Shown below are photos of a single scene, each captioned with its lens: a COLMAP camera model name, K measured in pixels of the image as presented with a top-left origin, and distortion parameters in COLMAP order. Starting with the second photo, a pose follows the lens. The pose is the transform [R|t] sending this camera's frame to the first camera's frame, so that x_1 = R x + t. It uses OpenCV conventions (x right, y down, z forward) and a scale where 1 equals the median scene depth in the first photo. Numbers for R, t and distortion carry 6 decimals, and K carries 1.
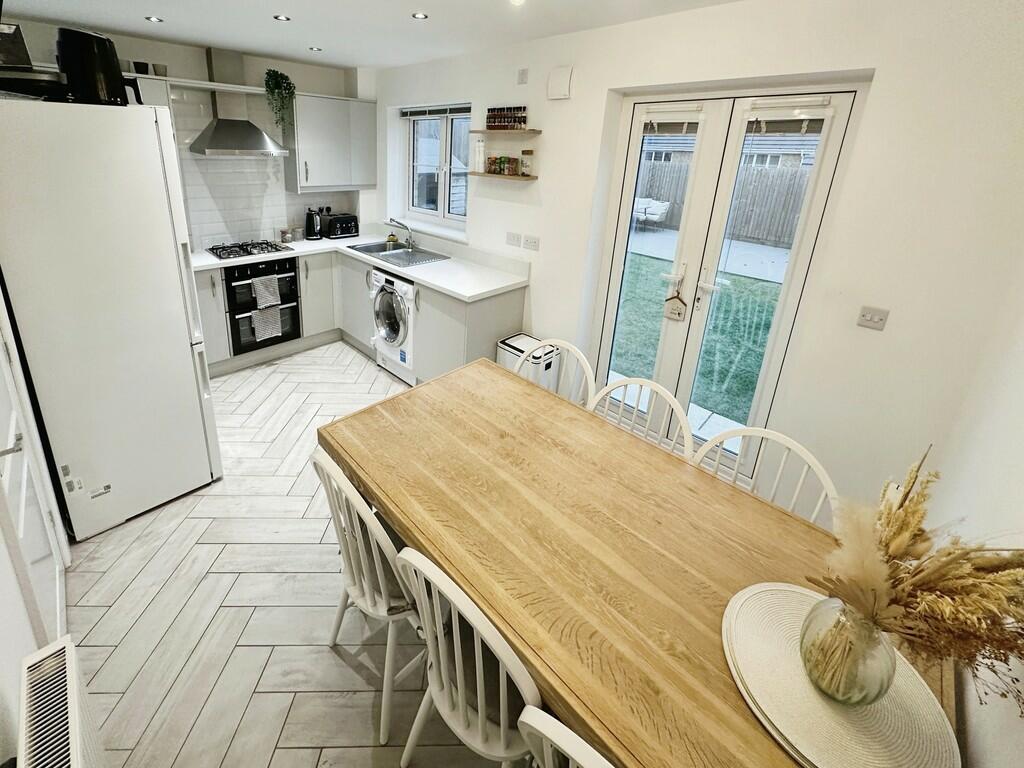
lens RADIAL K [[394.5, 0, 506.4], [0, 394.5, 389.5], [0, 0, 1]] dist [-0.000816, 0.000001]
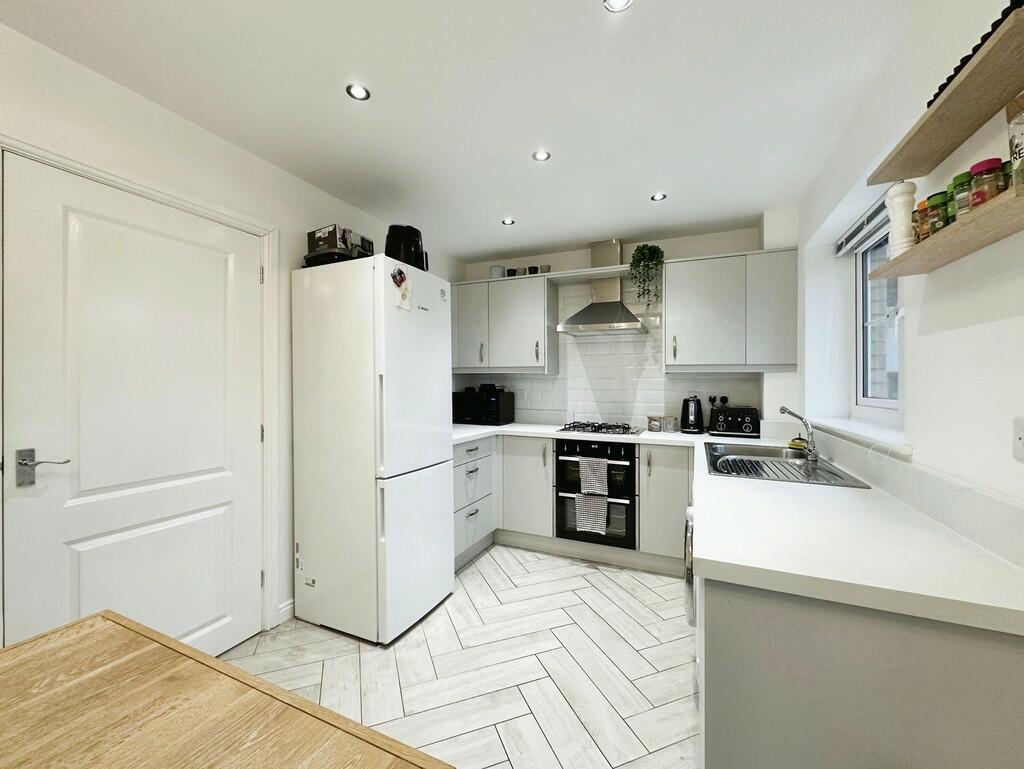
lens RADIAL K [[394.5, 0, 506.4], [0, 394.5, 390.0], [0, 0, 1]] dist [-0.000816, 0.000001]
pose [[0.332278, -0.012210, -0.943102, 0.121915], [-0.484740, 0.855542, -0.181862, -0.163205], [0.809085, 0.517589, 0.278359, 0.526417]]
